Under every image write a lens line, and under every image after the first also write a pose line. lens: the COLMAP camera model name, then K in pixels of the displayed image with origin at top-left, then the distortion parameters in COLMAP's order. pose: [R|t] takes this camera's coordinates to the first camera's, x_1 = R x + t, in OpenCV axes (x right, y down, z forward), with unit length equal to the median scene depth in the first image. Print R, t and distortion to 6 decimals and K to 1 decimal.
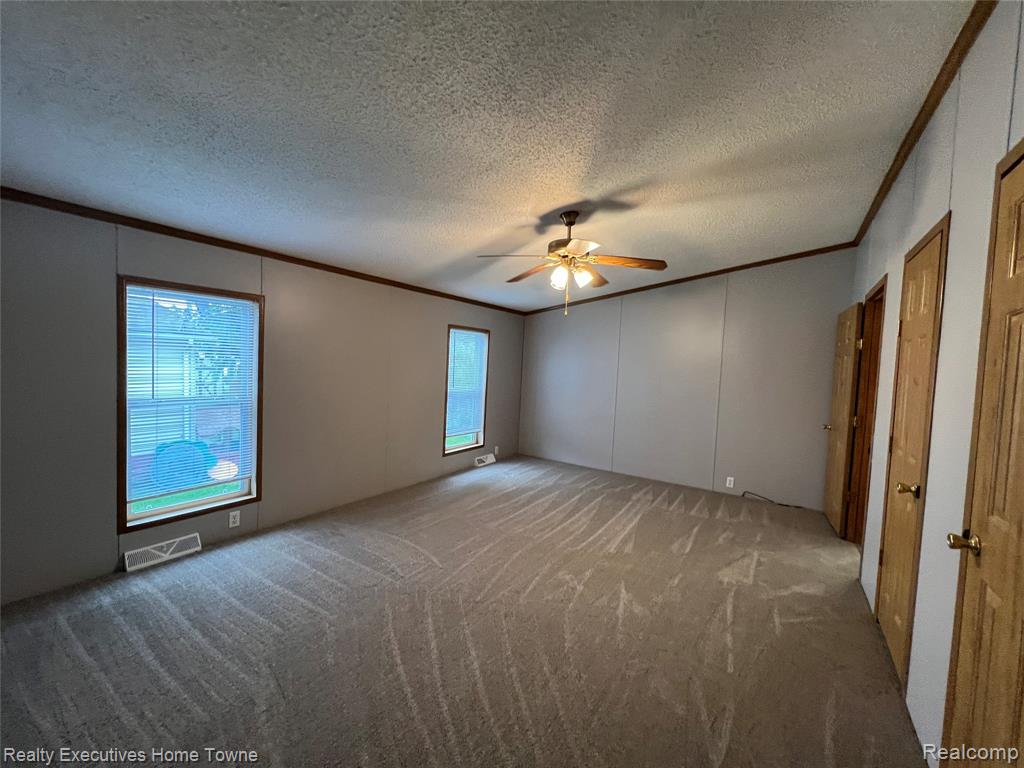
lens RADIAL K [[414.3, 0, 513.8], [0, 414.3, 378.1], [0, 0, 1]] dist [-0.001152, -0.000138]
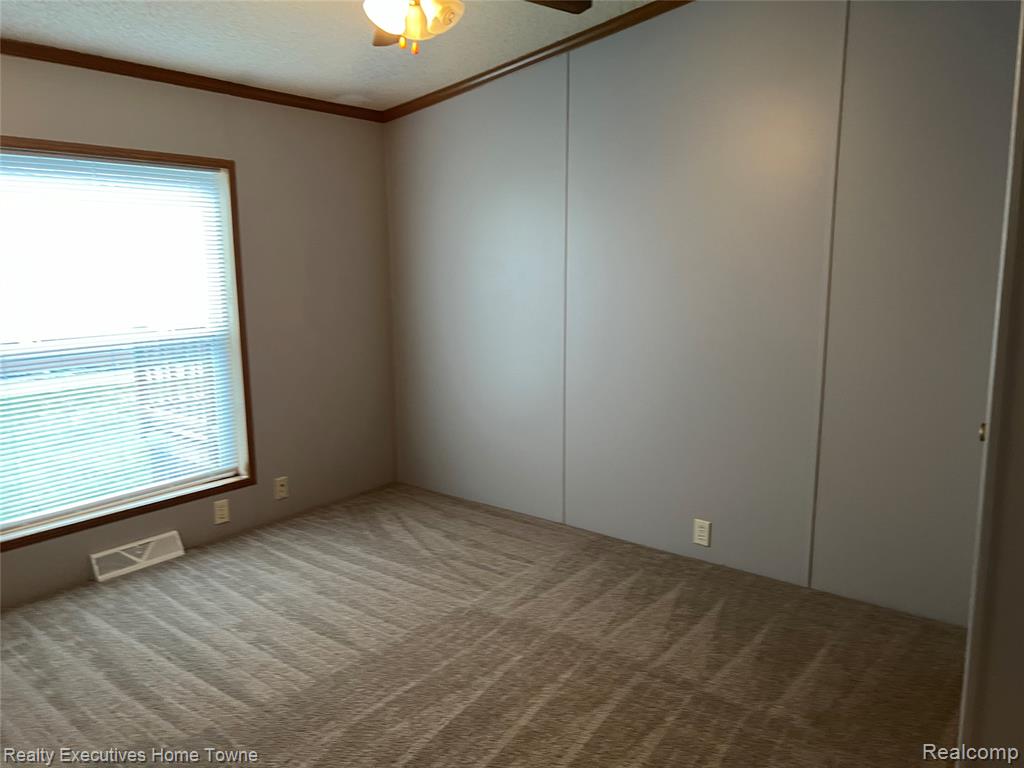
lens RADIAL K [[765.2, 0, 520.8], [0, 765.2, 383.9], [0, 0, 1]] dist [0.053444, -0.054543]
pose [[0.997141, -0.026111, -0.070910, -0.107219], [0.034832, 0.991586, 0.124678, 0.001831], [0.067058, -0.126792, 0.989660, -0.165578]]
